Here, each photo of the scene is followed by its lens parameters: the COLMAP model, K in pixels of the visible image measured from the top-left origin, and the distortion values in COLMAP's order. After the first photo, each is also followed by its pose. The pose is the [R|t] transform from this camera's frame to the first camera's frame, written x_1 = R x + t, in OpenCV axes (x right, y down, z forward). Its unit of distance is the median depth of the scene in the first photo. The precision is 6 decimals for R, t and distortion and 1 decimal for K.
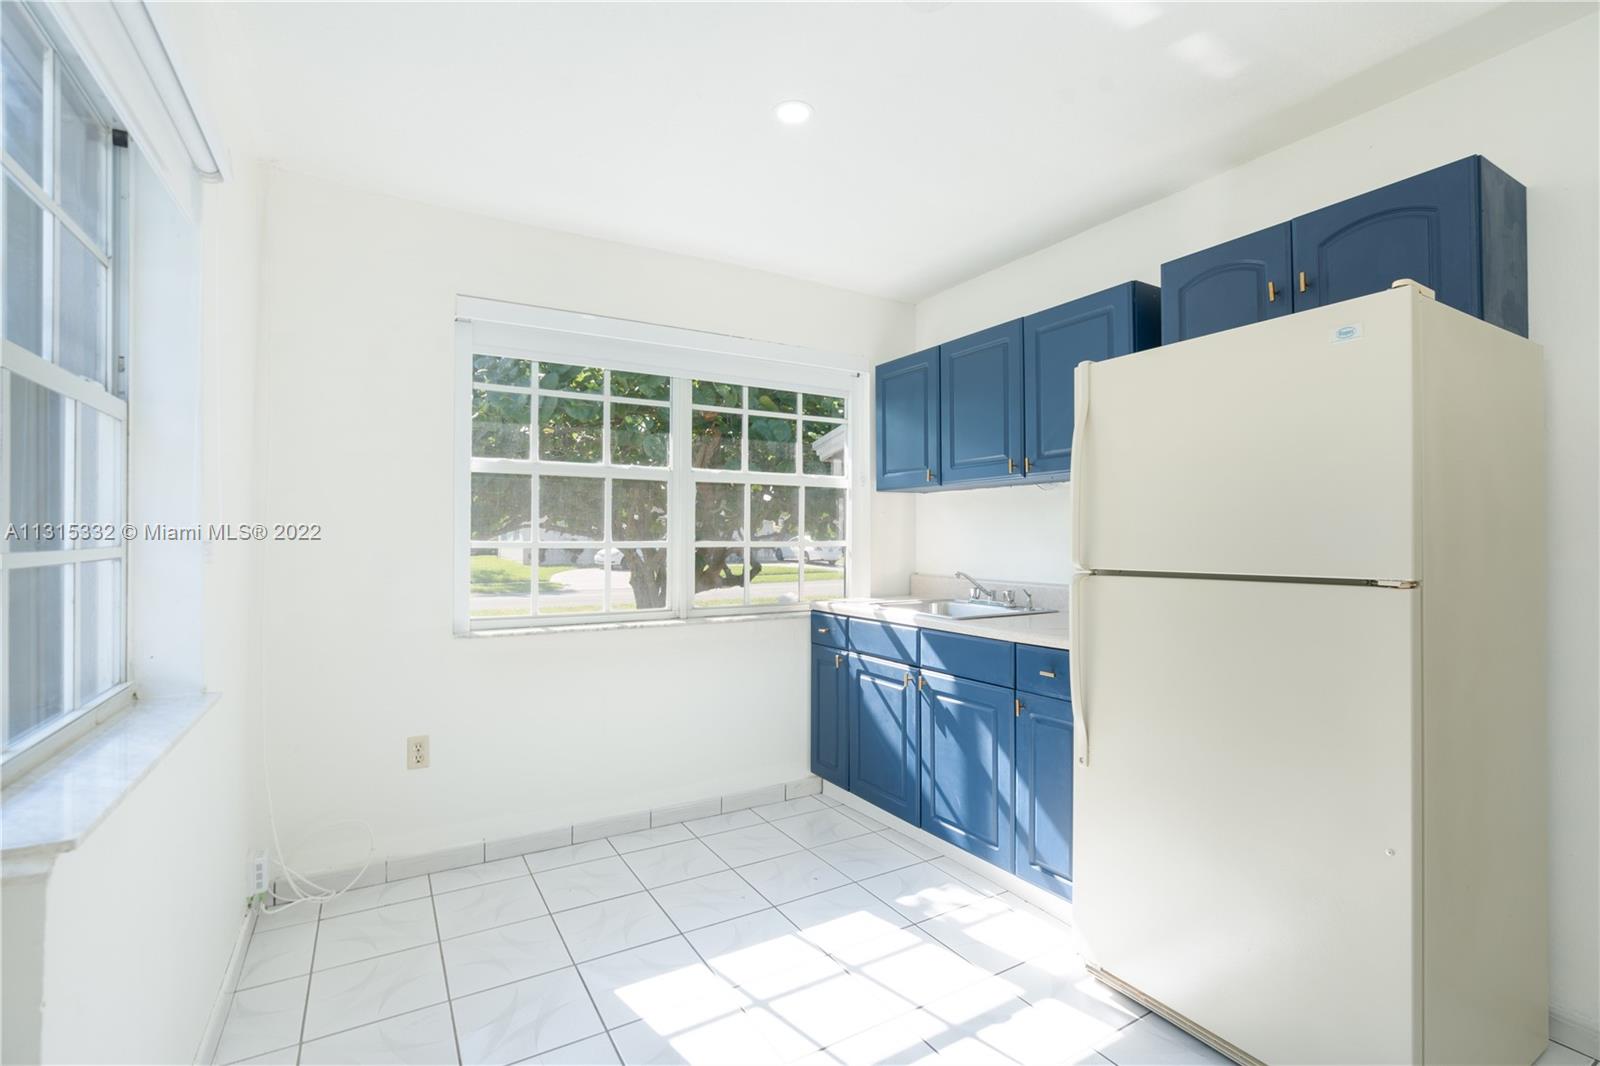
lens RADIAL K [[719.6, 0, 805.5], [0, 719.6, 534.6], [0, 0, 1]] dist [-0.038090, 0.012605]
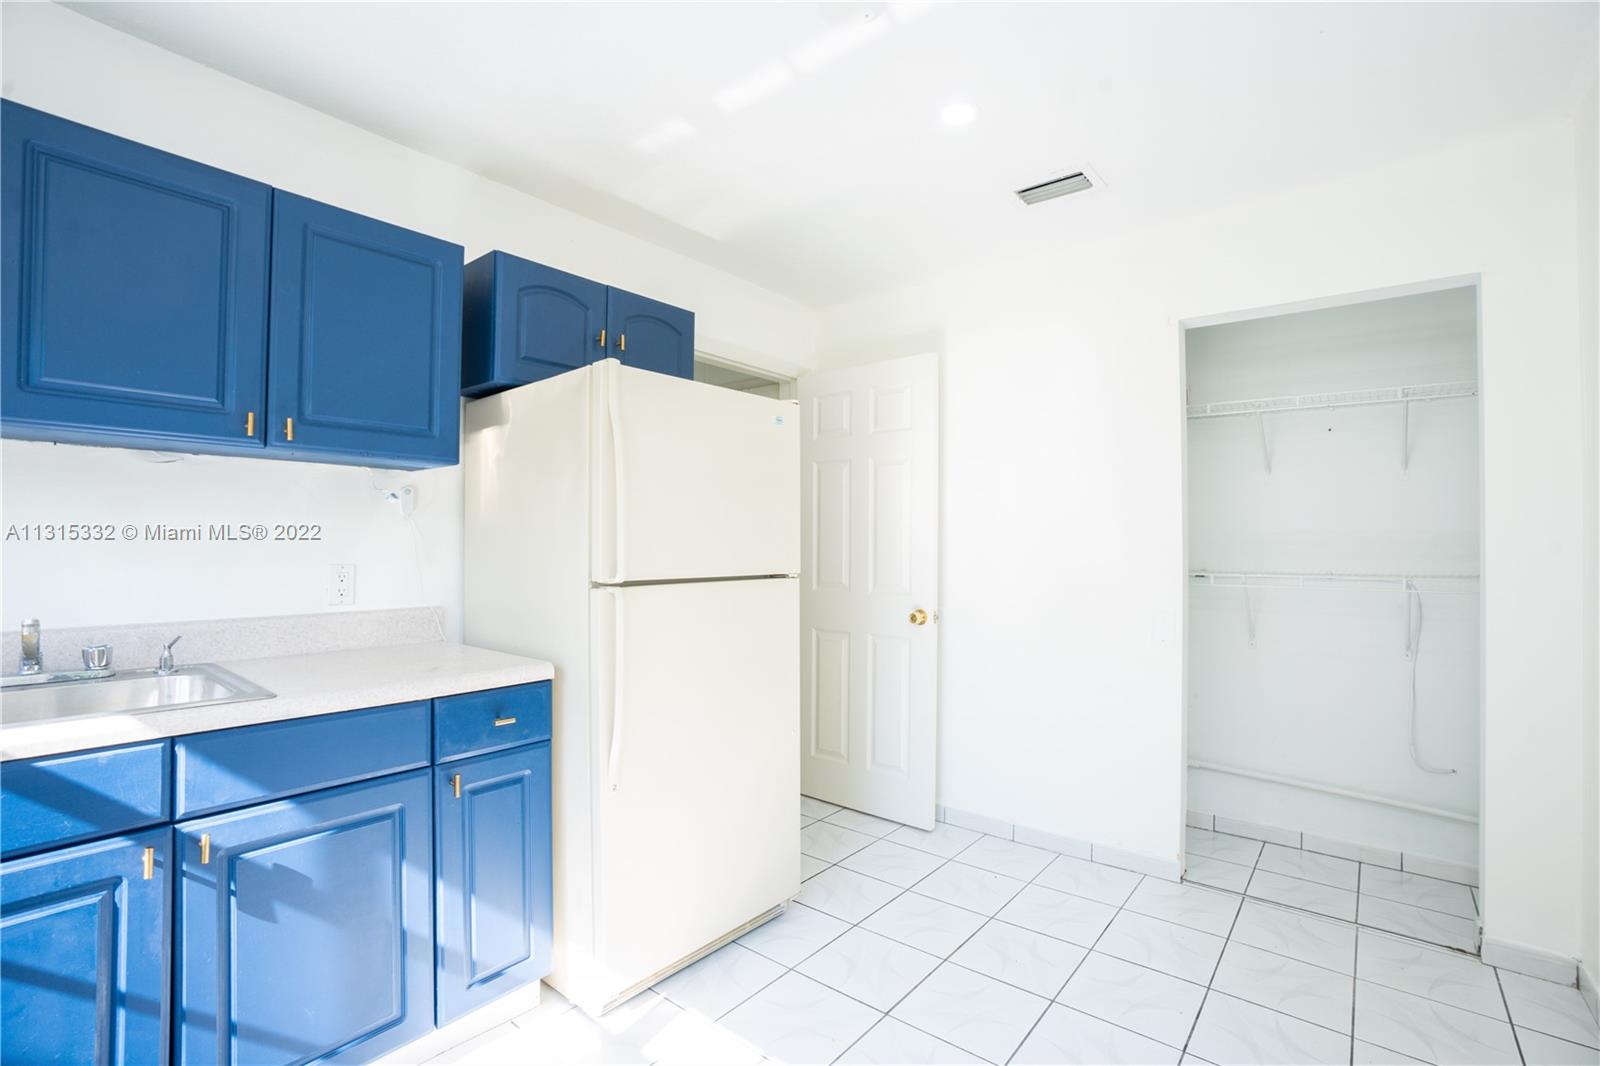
lens RADIAL K [[719.6, 0, 797.7], [0, 719.6, 549.5], [0, 0, 1]] dist [-0.038090, 0.012605]
pose [[-0.325535, -0.001766, 0.945528, -0.415550], [-0.008286, 0.999965, -0.000985, 0.004072], [-0.945494, -0.008155, -0.325539, 0.783664]]
